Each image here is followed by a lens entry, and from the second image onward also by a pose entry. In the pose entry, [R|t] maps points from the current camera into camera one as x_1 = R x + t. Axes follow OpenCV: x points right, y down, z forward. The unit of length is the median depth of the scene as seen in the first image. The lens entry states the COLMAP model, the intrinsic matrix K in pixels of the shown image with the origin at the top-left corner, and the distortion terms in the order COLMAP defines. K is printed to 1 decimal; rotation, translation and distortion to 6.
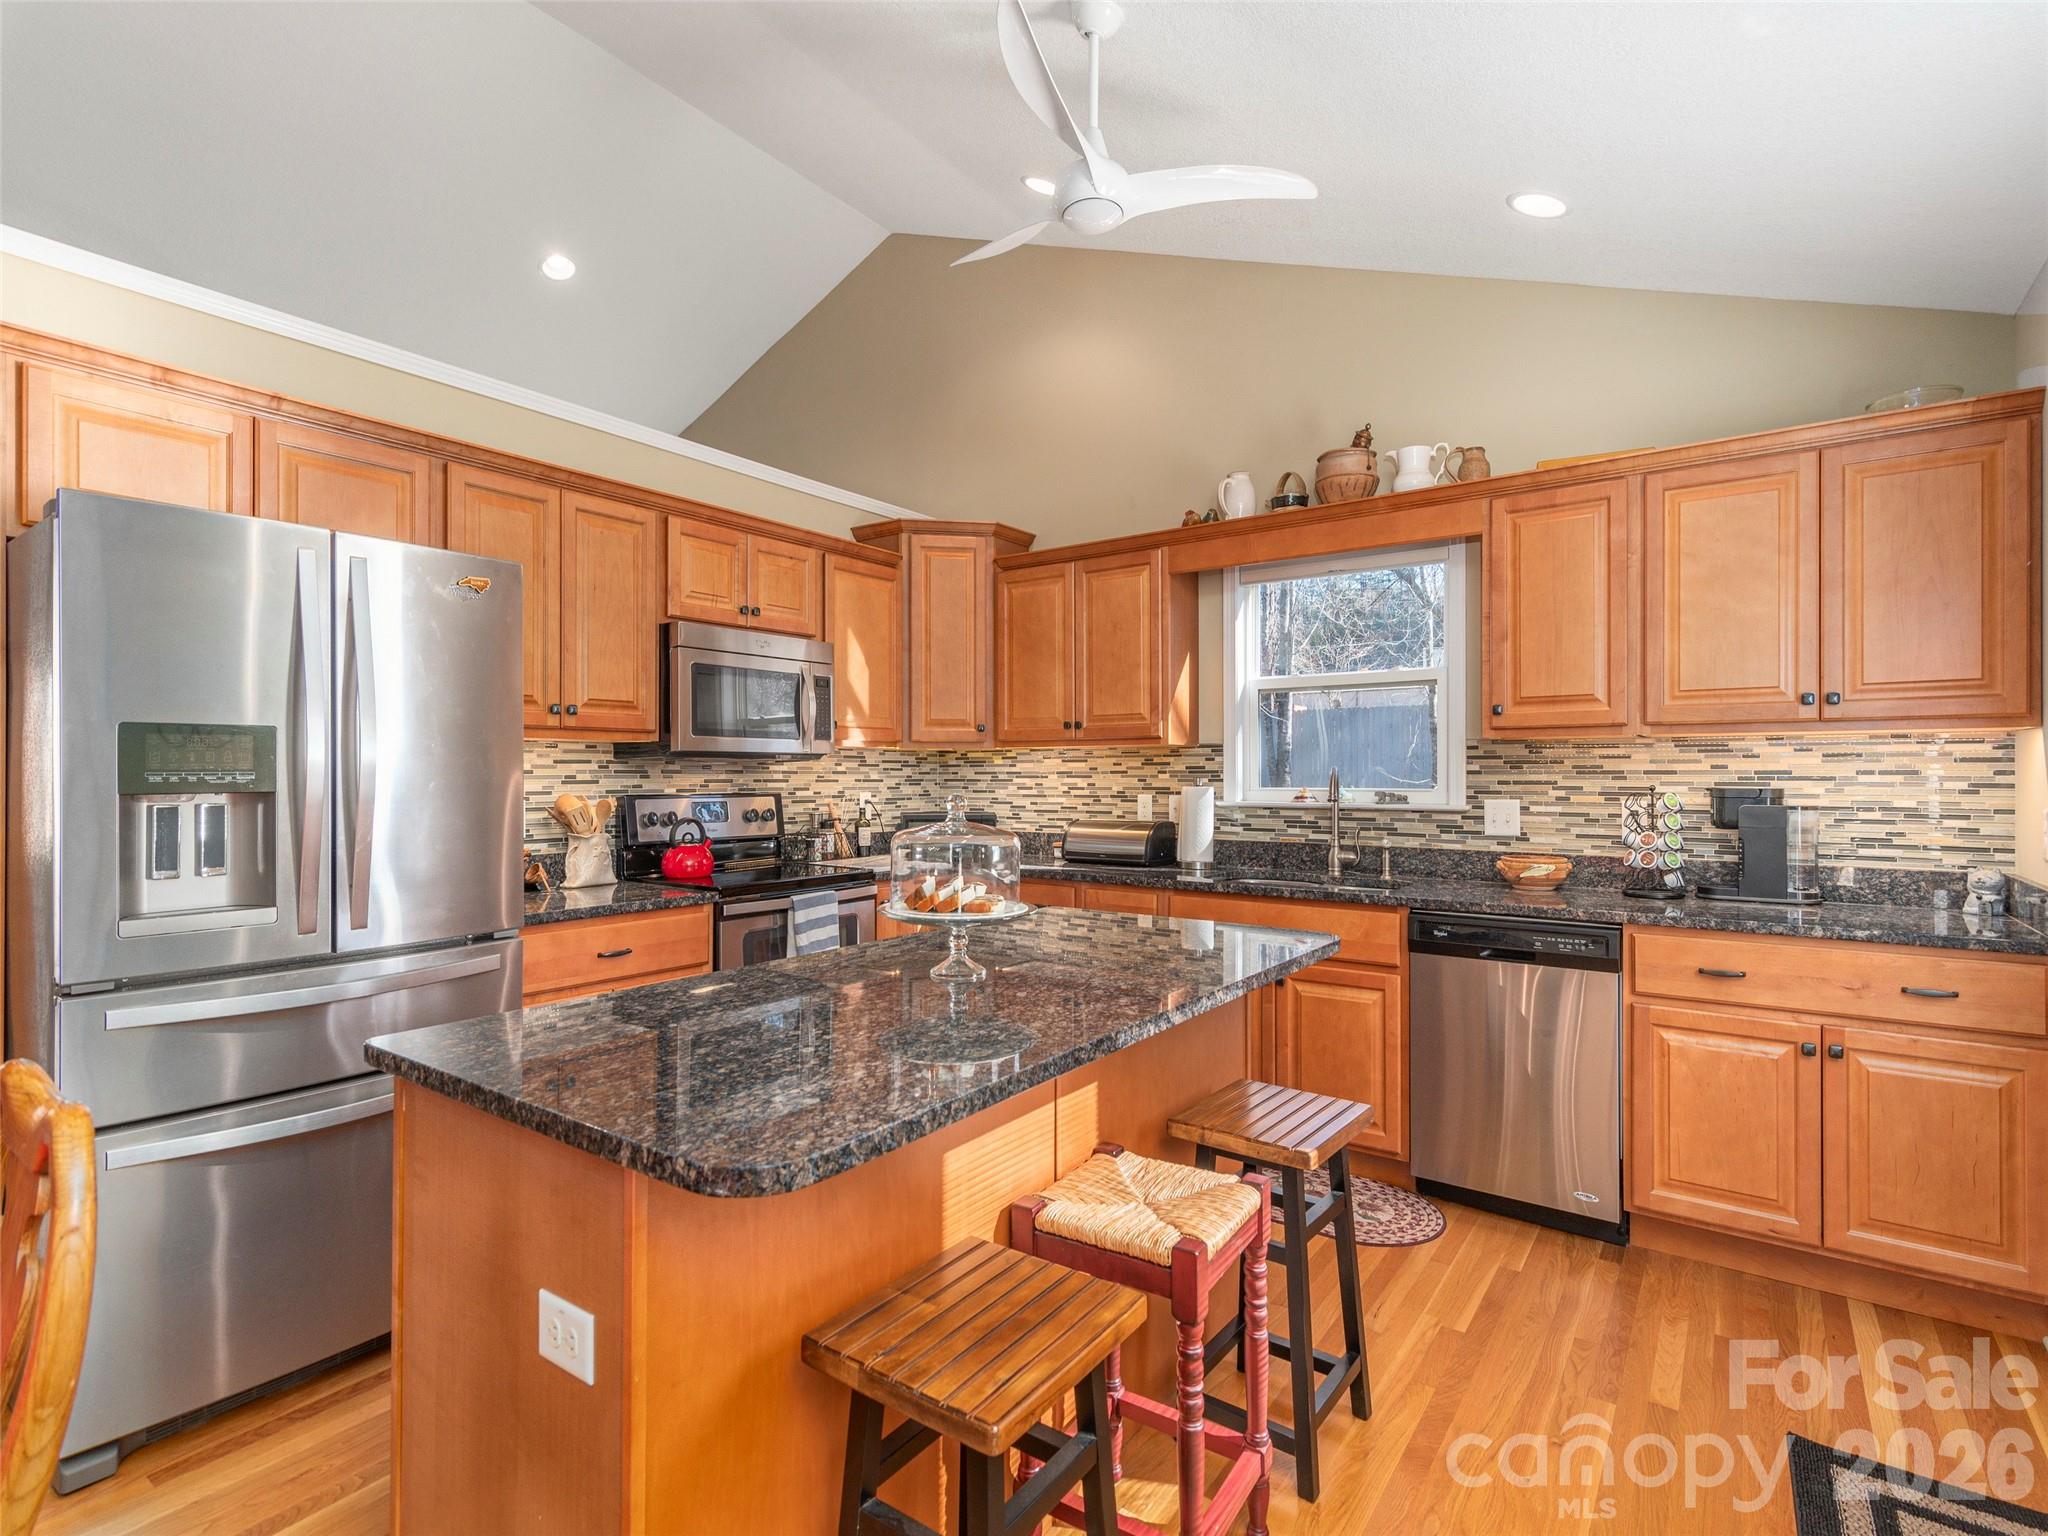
lens RADIAL K [[1003.2, 0, 1021.6], [0, 1003.2, 773.3], [0, 0, 1]] dist [0.005475, 0.000299]
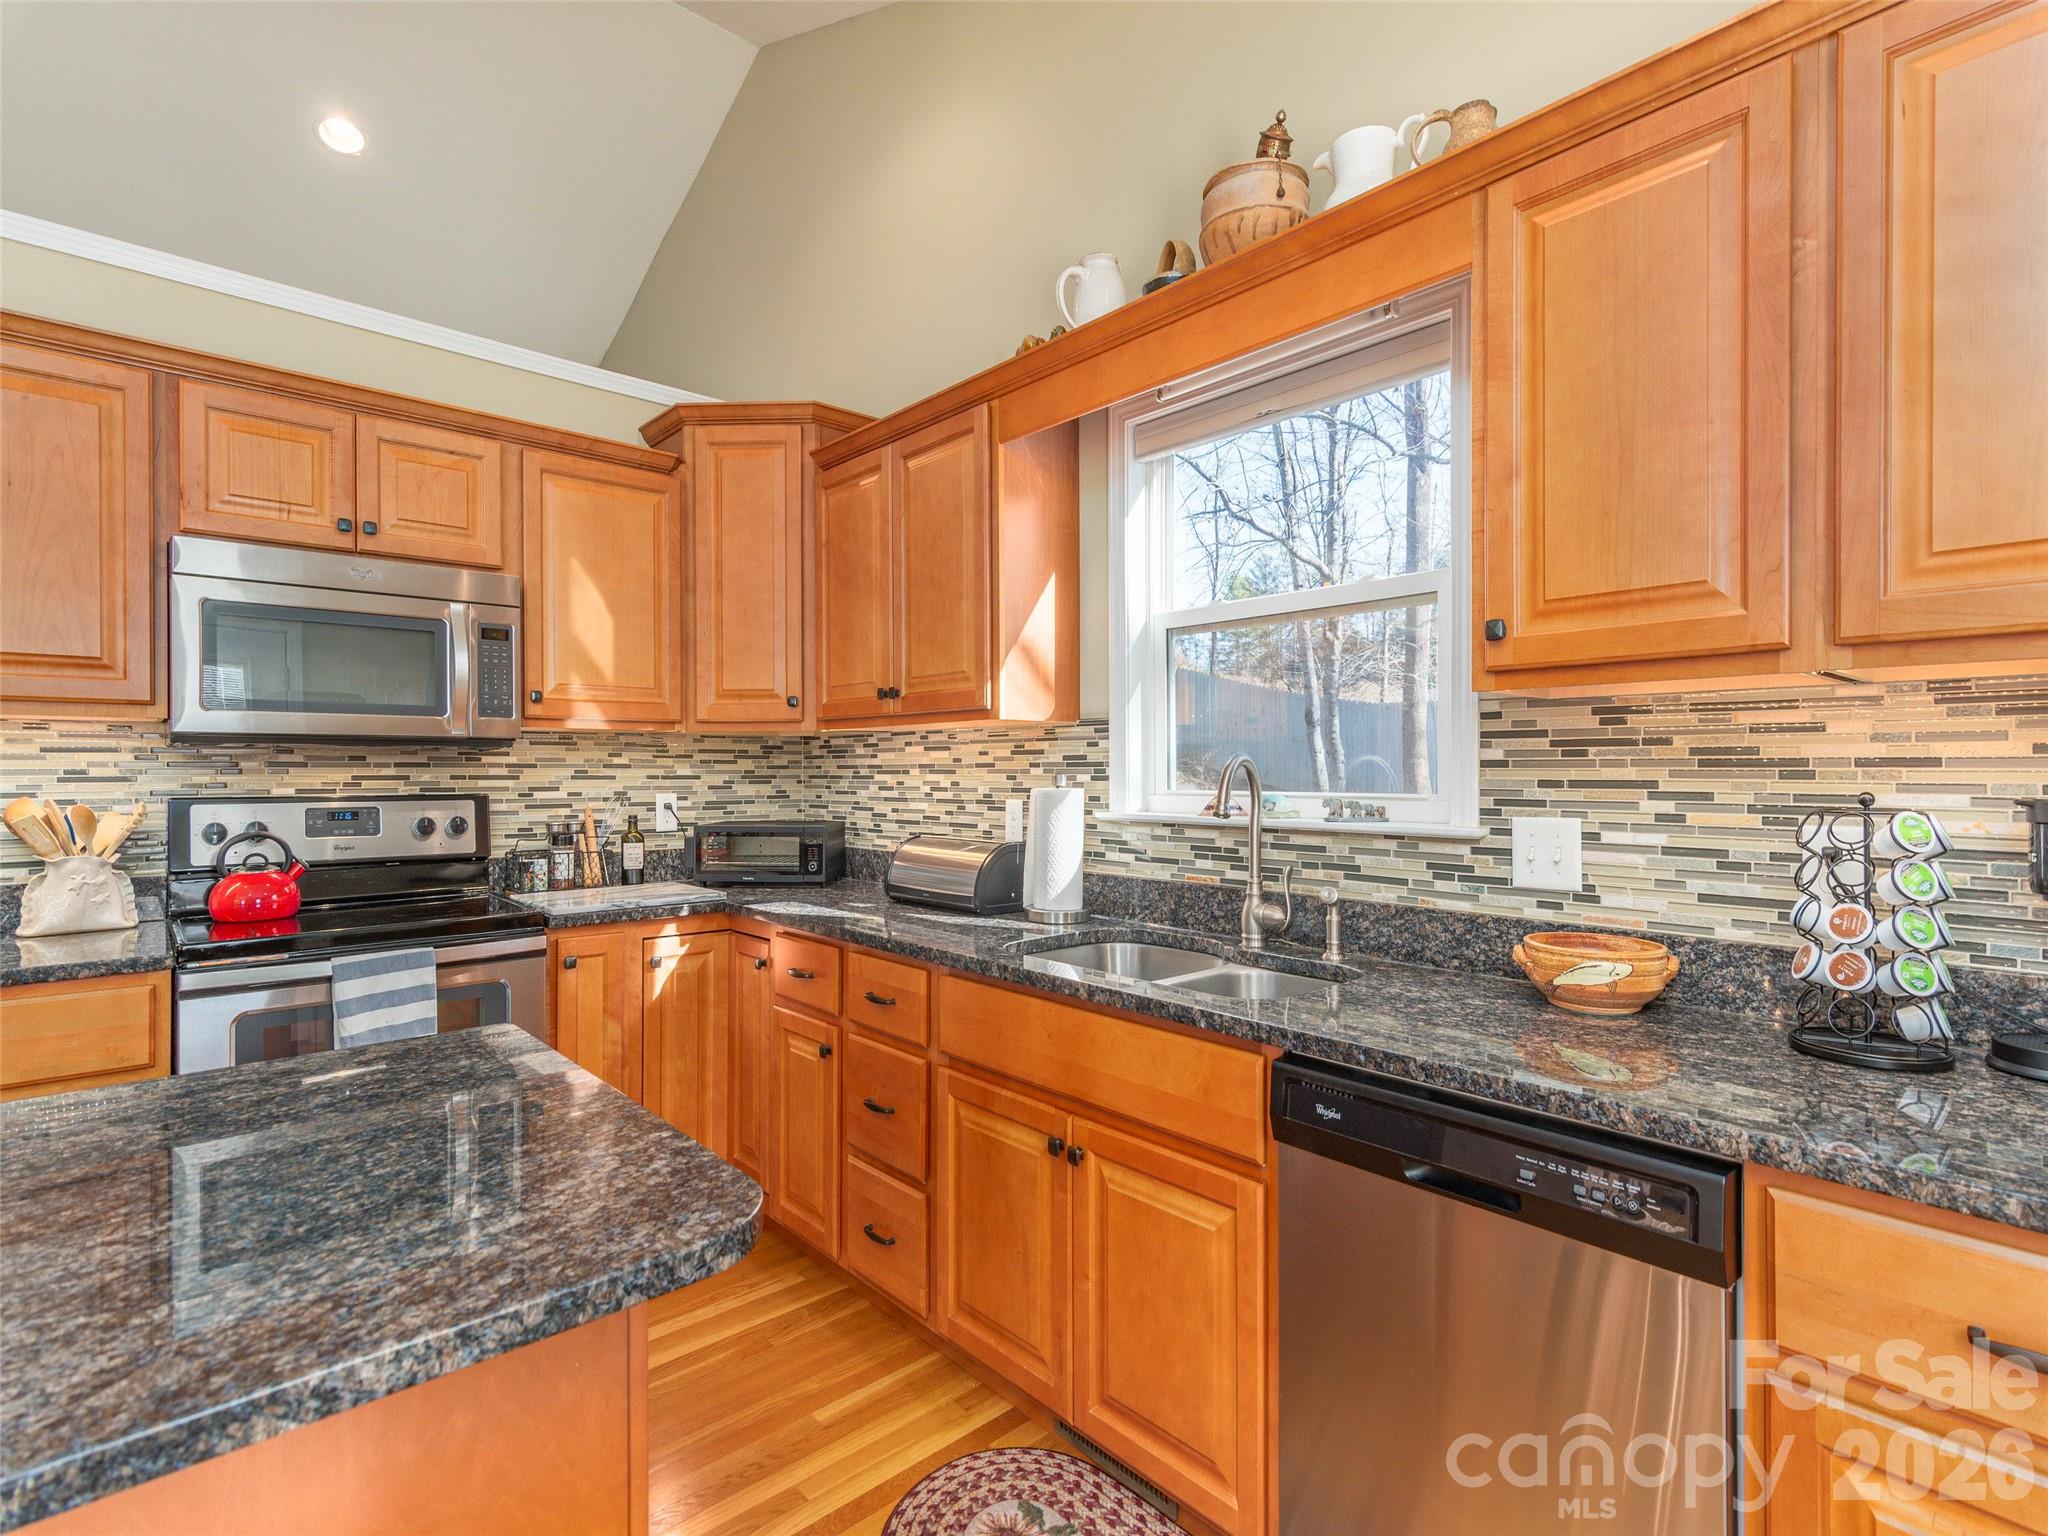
lens RADIAL K [[1003.2, 0, 1023.2], [0, 1003.2, 771.6], [0, 0, 1]] dist [0.005475, 0.000299]
pose [[0.977484, 0.000404, -0.211007, 0.331463], [0.000212, 0.999996, 0.002898, 0.001626], [0.211007, -0.002878, 0.977480, 0.457399]]
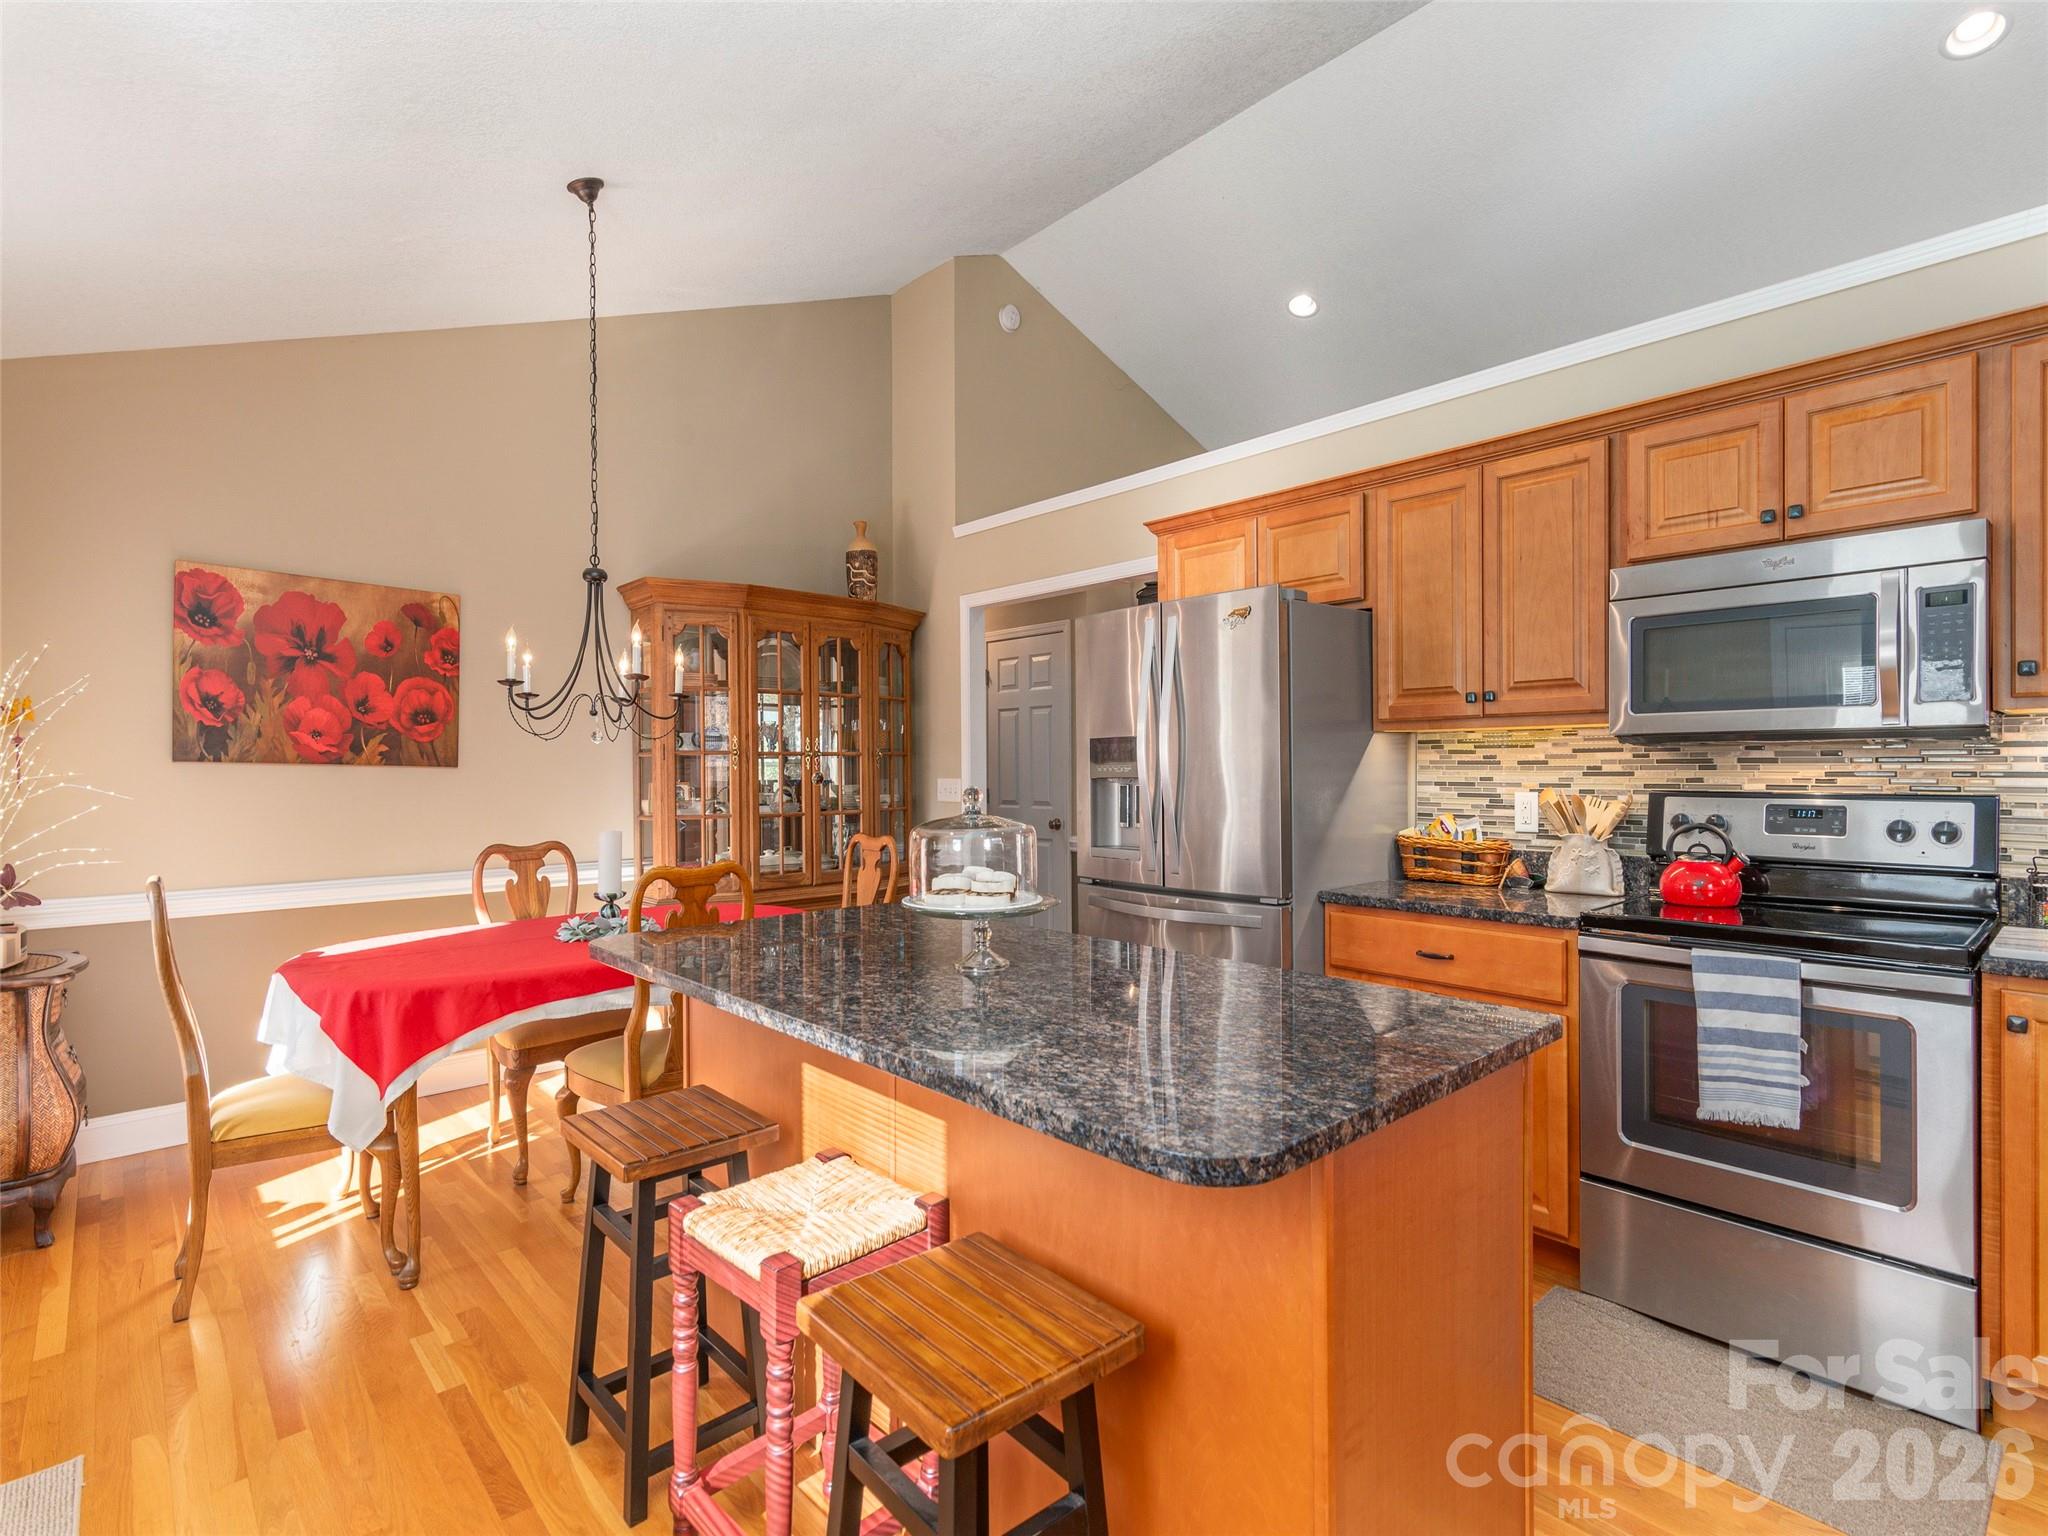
lens RADIAL K [[1003.2, 0, 1022.5], [0, 1003.2, 770.4], [0, 0, 1]] dist [0.005475, 0.000299]
pose [[-0.207943, 0.004297, -0.978131, 0.504721], [0.005858, 0.999978, 0.003148, 0.000194], [0.978123, -0.005076, -0.207964, 0.692045]]
